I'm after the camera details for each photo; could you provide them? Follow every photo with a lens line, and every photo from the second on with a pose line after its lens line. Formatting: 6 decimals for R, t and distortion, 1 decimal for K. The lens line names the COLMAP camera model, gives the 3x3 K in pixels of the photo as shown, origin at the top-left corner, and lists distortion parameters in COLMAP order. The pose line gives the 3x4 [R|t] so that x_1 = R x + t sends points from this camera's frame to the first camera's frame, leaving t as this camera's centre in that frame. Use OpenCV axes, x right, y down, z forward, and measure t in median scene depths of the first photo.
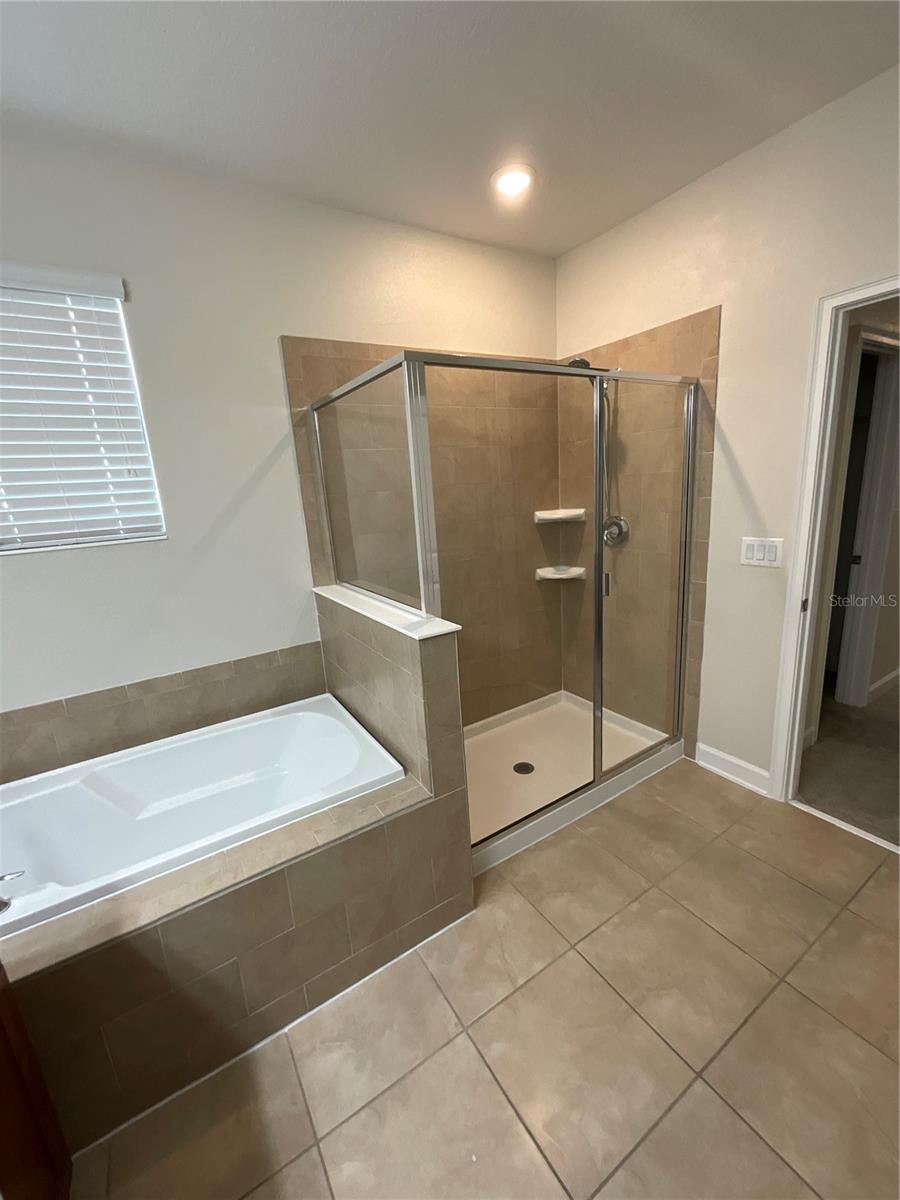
lens RADIAL K [[484.5, 0, 448.1], [0, 484.5, 599.2], [0, 0, 1]] dist [-0.000480, 0.000118]
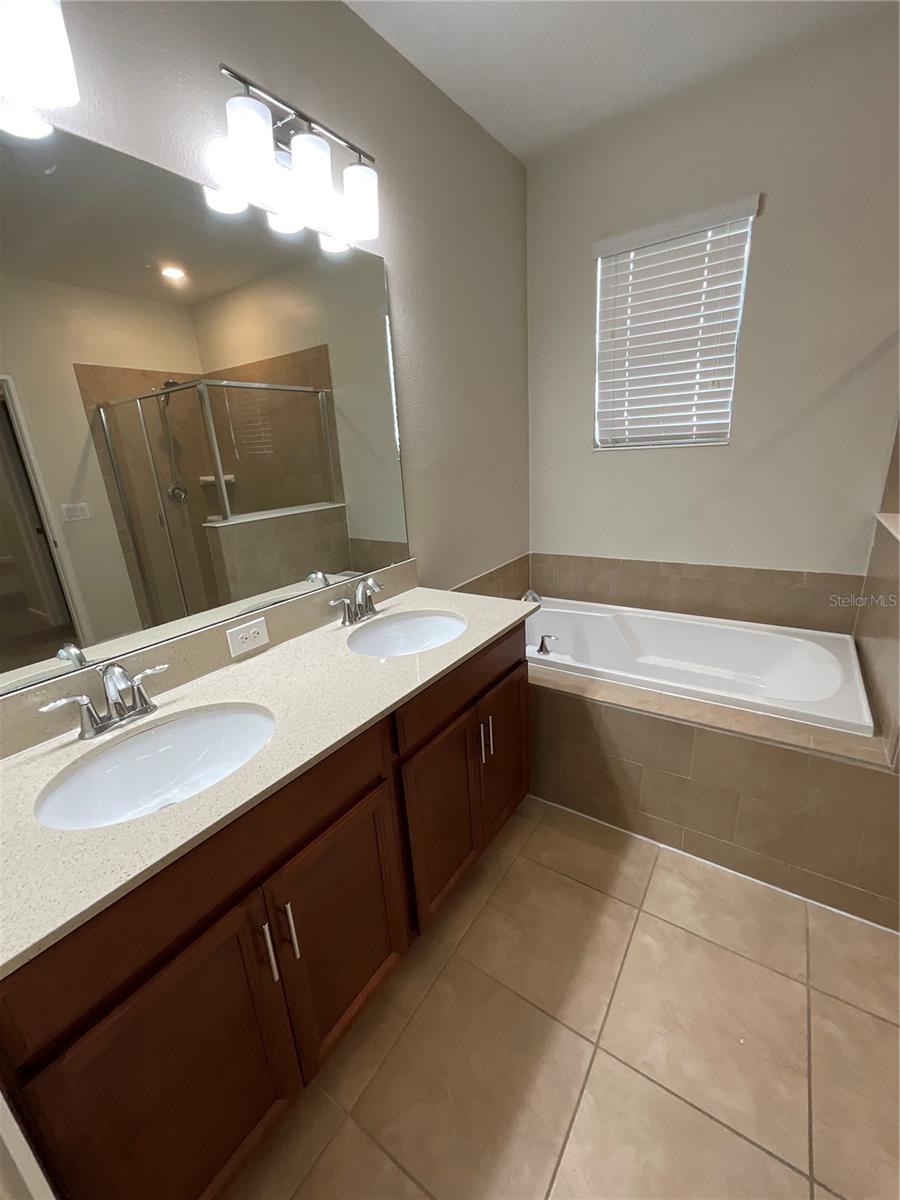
lens RADIAL K [[485.4, 0, 450.0], [0, 485.4, 600.0], [0, 0, 1]] dist [-0.001415, -0.000063]
pose [[0.405157, 0.310389, -0.859946, 0.262611], [-0.177094, 0.949435, 0.259252, 0.044154], [0.896931, 0.047253, 0.439638, -0.059602]]
